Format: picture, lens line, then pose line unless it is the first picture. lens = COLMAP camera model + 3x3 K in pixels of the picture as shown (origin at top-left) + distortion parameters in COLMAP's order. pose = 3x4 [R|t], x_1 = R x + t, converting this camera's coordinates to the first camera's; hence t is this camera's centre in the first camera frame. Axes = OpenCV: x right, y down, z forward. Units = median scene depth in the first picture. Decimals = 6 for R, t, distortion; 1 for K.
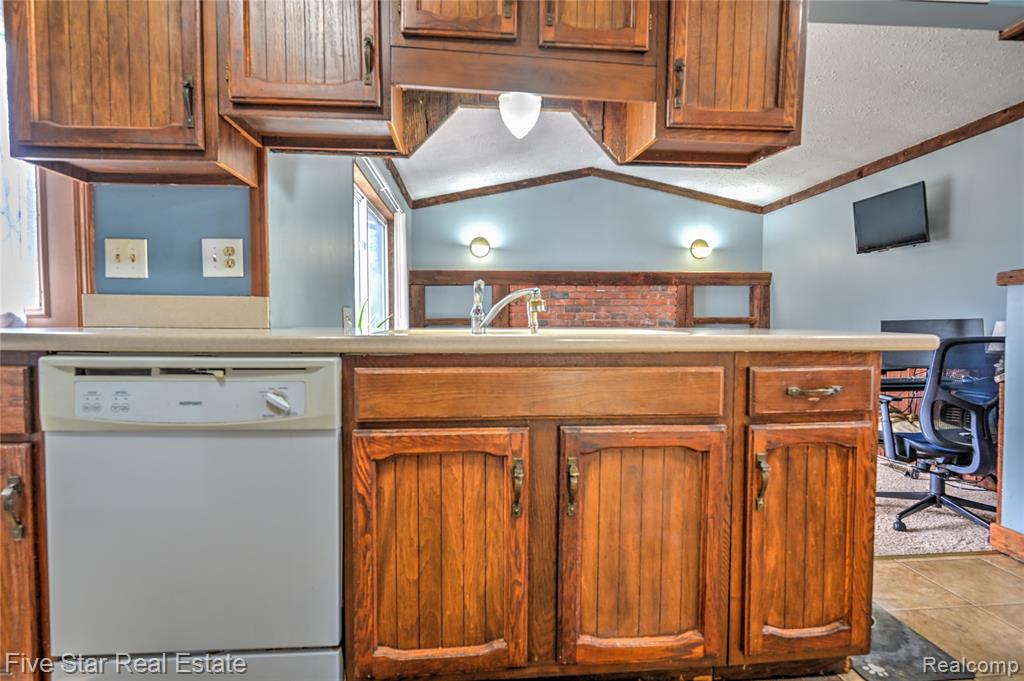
lens RADIAL K [[551.8, 0, 515.7], [0, 551.8, 346.1], [0, 0, 1]] dist [-0.003521, -0.000597]
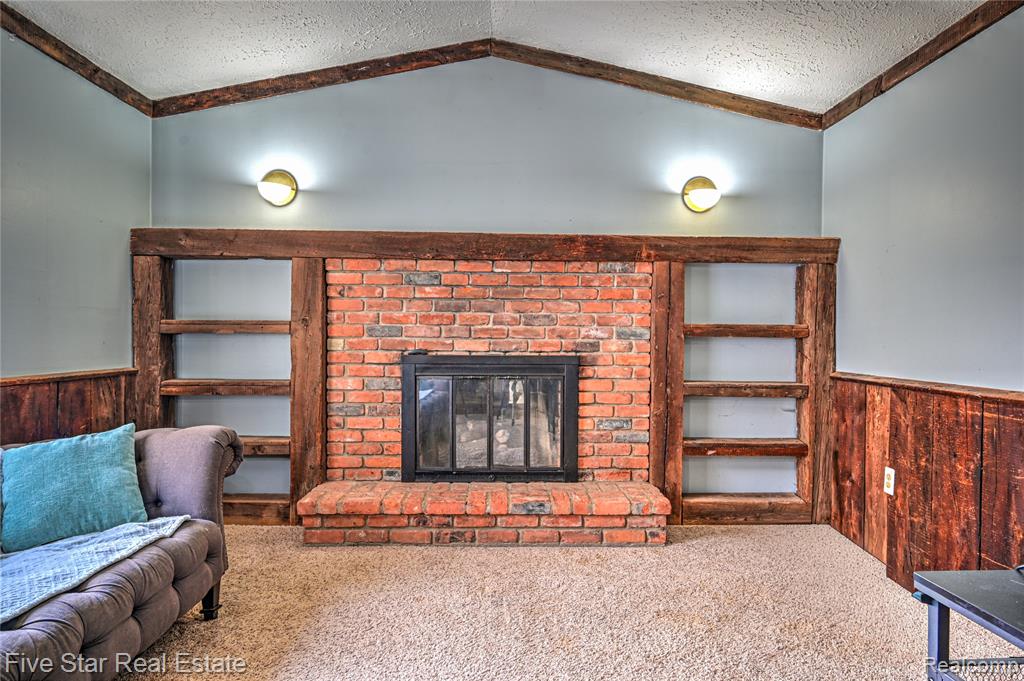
lens RADIAL K [[597.5, 0, 516.5], [0, 597.5, 345.5], [0, 0, 1]] dist [-0.002849, -0.000069]
pose [[0.998315, 0.012790, -0.056601, 0.754999], [-0.014030, 0.999669, -0.021568, -0.066769], [0.056306, 0.022326, 0.998164, 1.651828]]
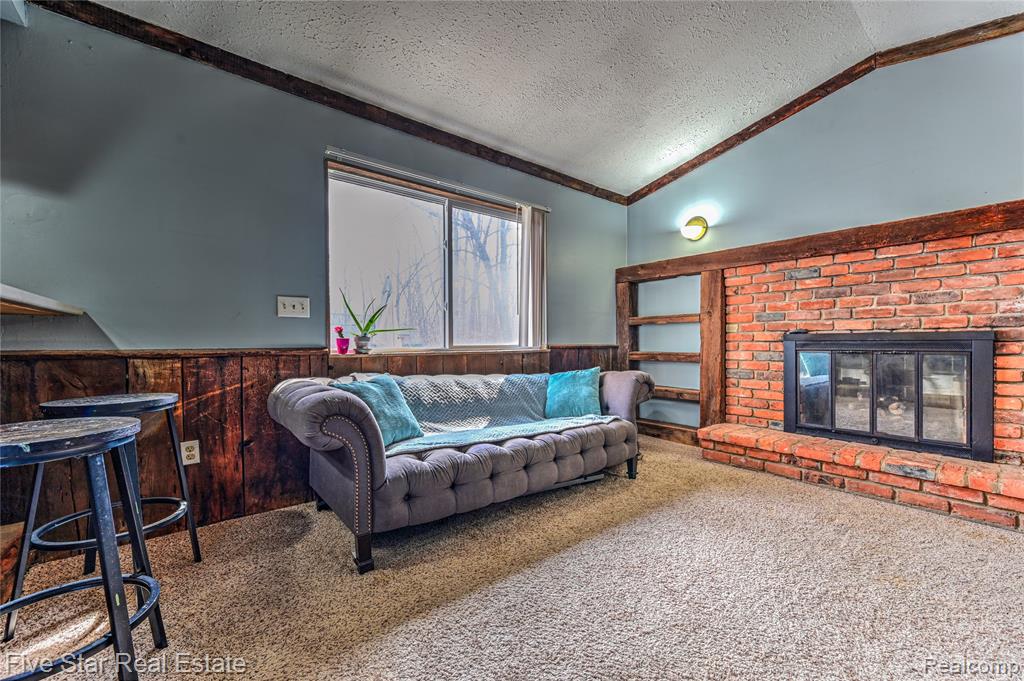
lens RADIAL K [[401.2, 0, 516.3], [0, 401.2, 346.0], [0, 0, 1]] dist [-0.003353, 0.000507]
pose [[0.562478, 0.011201, -0.826736, 1.069455], [-0.029895, 0.999530, -0.006798, 0.031422], [0.826271, 0.028539, 0.562549, 1.675696]]
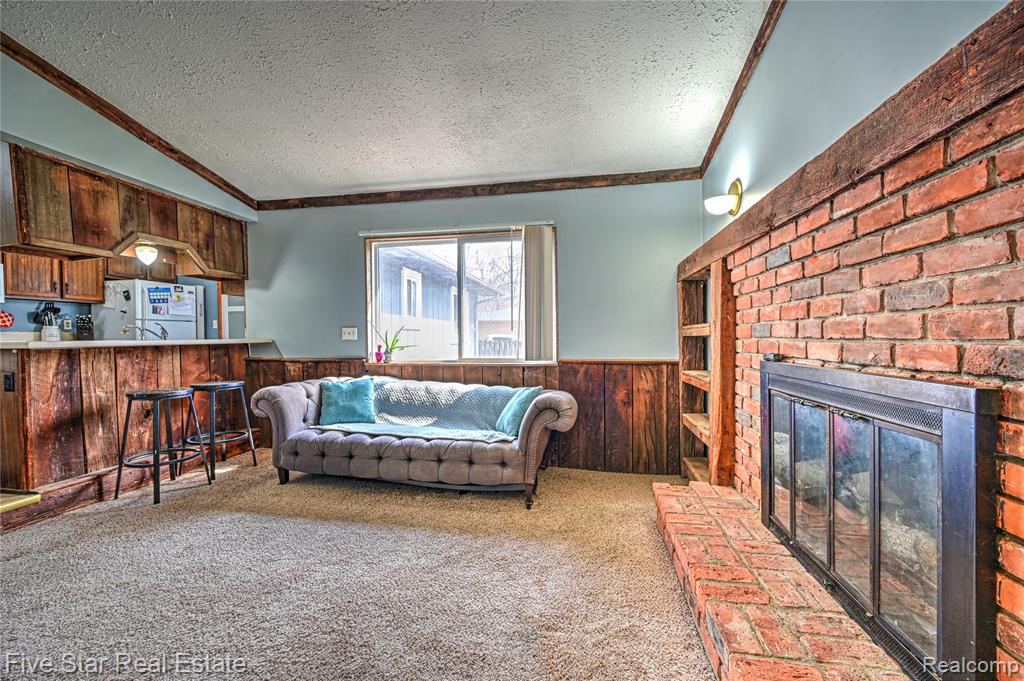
lens RADIAL K [[404.0, 0, 513.2], [0, 404.0, 343.1], [0, 0, 1]] dist [0.007577, 0.000202]
pose [[-0.261170, 0.018781, -0.965110, 1.500680], [-0.031072, 0.999129, 0.027851, -0.132757], [0.964793, 0.037262, -0.260359, 3.375882]]
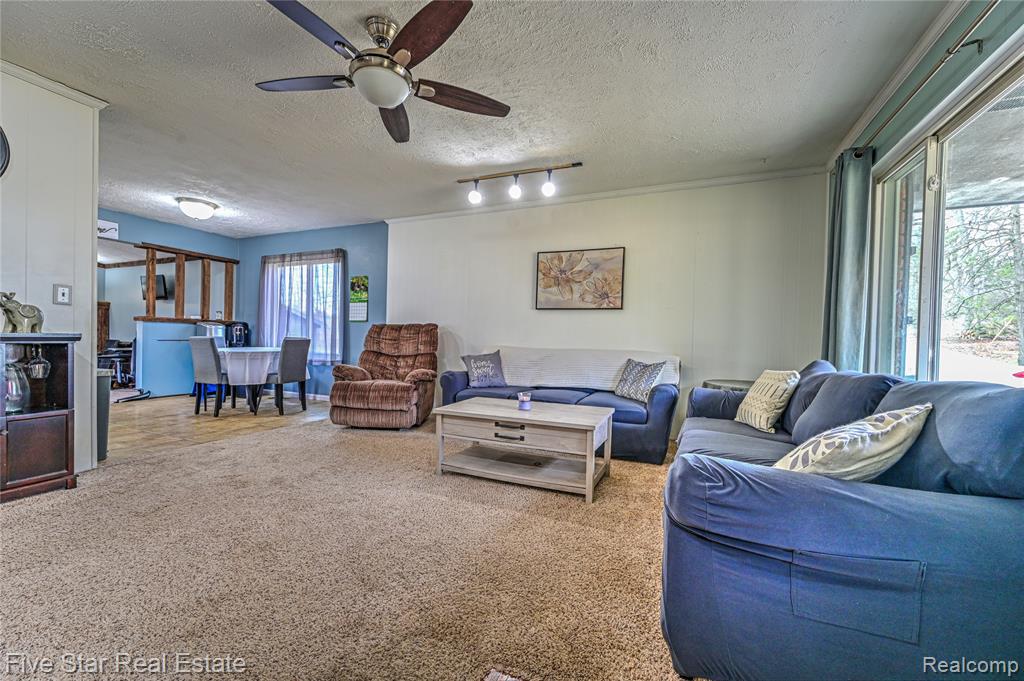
lens RADIAL K [[401.2, 0, 516.3], [0, 401.2, 346.0], [0, 0, 1]] dist [-0.003353, 0.000507]
pose [[0.472062, 0.002861, 0.881561, -0.223859], [0.007826, 0.999942, -0.007436, 0.108548], [-0.881530, 0.010409, 0.472012, -2.973763]]
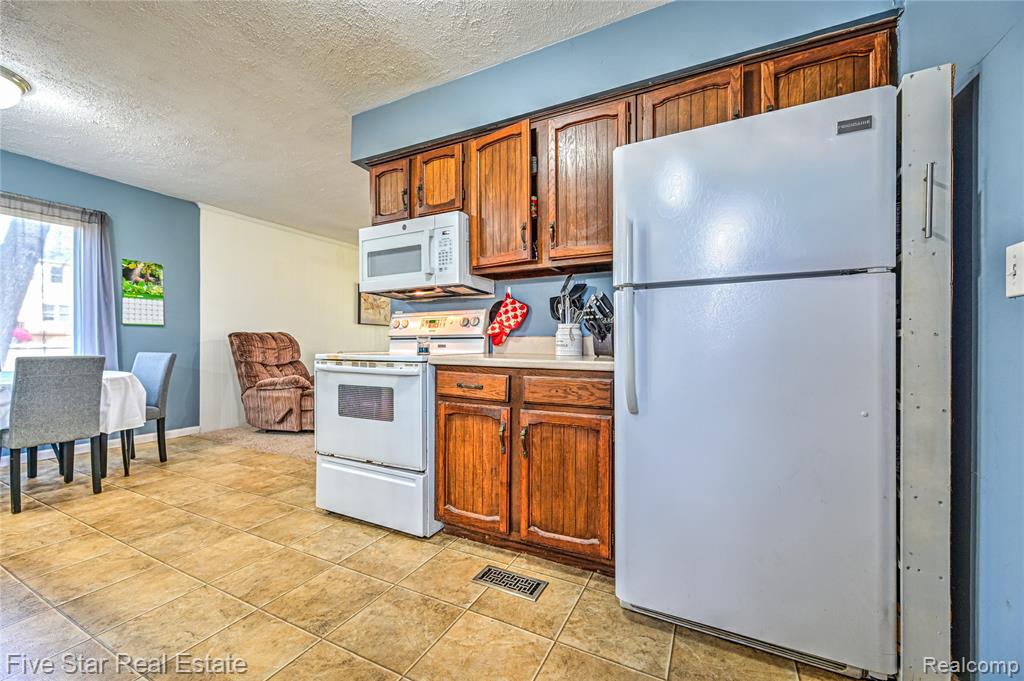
lens RADIAL K [[401.2, 0, 516.3], [0, 401.2, 346.0], [0, 0, 1]] dist [-0.003353, 0.000507]
pose [[-0.853937, -0.000195, 0.520377, -1.026263], [0.020205, 0.999233, 0.033531, -0.044489], [-0.519985, 0.039148, -0.853278, 0.659367]]
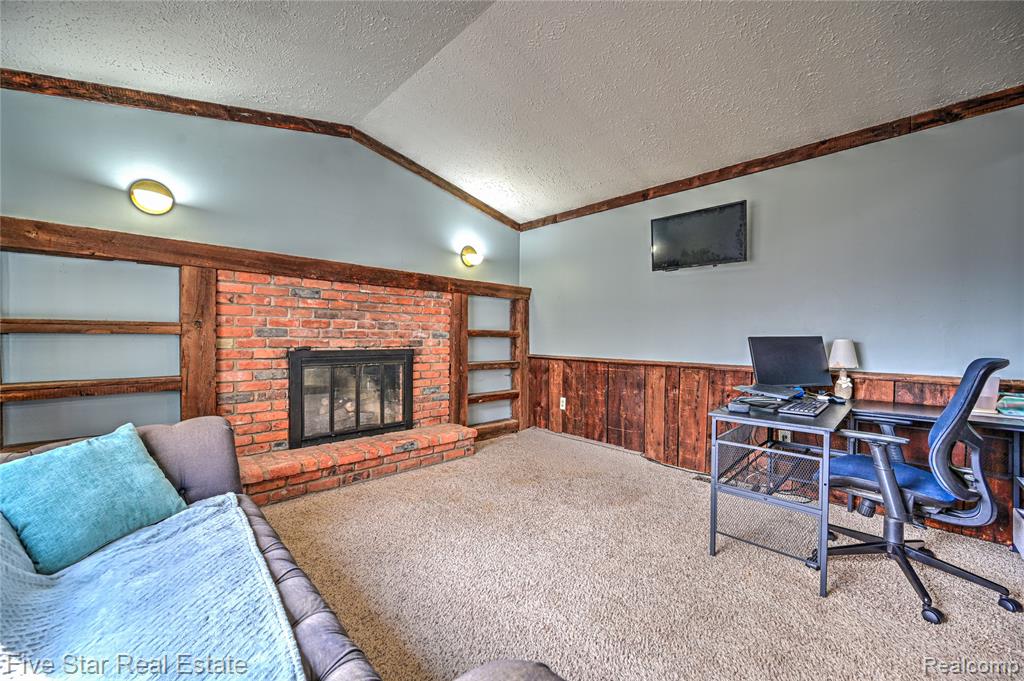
lens RADIAL K [[401.2, 0, 516.3], [0, 401.2, 346.0], [0, 0, 1]] dist [-0.003353, 0.000507]
pose [[0.773860, -0.001988, 0.633353, -0.133516], [0.011140, 0.999883, -0.010472, -0.065792], [-0.633258, 0.015159, 0.773792, 1.672612]]
